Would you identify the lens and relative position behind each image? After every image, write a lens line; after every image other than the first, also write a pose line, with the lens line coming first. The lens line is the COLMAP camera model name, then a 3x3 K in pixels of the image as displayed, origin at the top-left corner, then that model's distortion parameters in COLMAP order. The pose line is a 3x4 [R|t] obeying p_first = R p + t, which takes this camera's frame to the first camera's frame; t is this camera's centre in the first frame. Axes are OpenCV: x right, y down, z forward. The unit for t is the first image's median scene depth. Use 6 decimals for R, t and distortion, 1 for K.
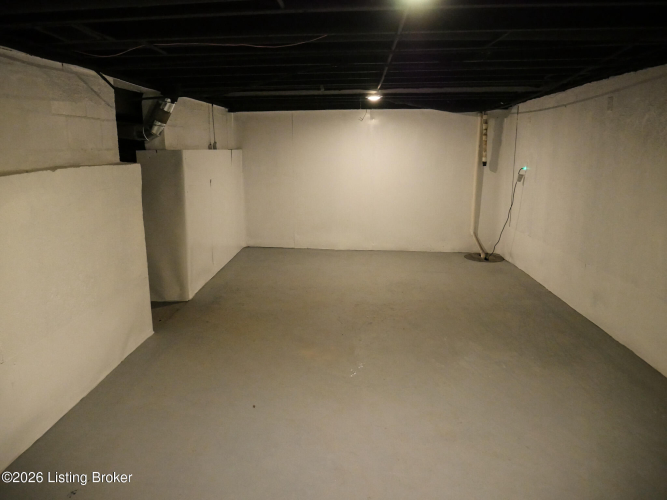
lens RADIAL K [[482.2, 0, 332.1], [0, 482.2, 251.6], [0, 0, 1]] dist [-0.042024, 0.006186]
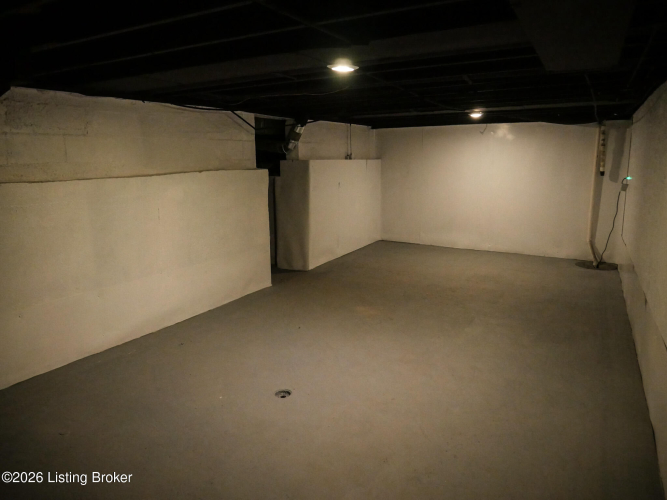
lens RADIAL K [[482.2, 0, 334.5], [0, 482.2, 250.4], [0, 0, 1]] dist [-0.042024, 0.006186]
pose [[0.907182, 0.075929, -0.413831, 0.243098], [-0.084202, 0.996447, -0.001759, 0.030736], [0.412227, 0.036441, 0.910352, -0.156532]]
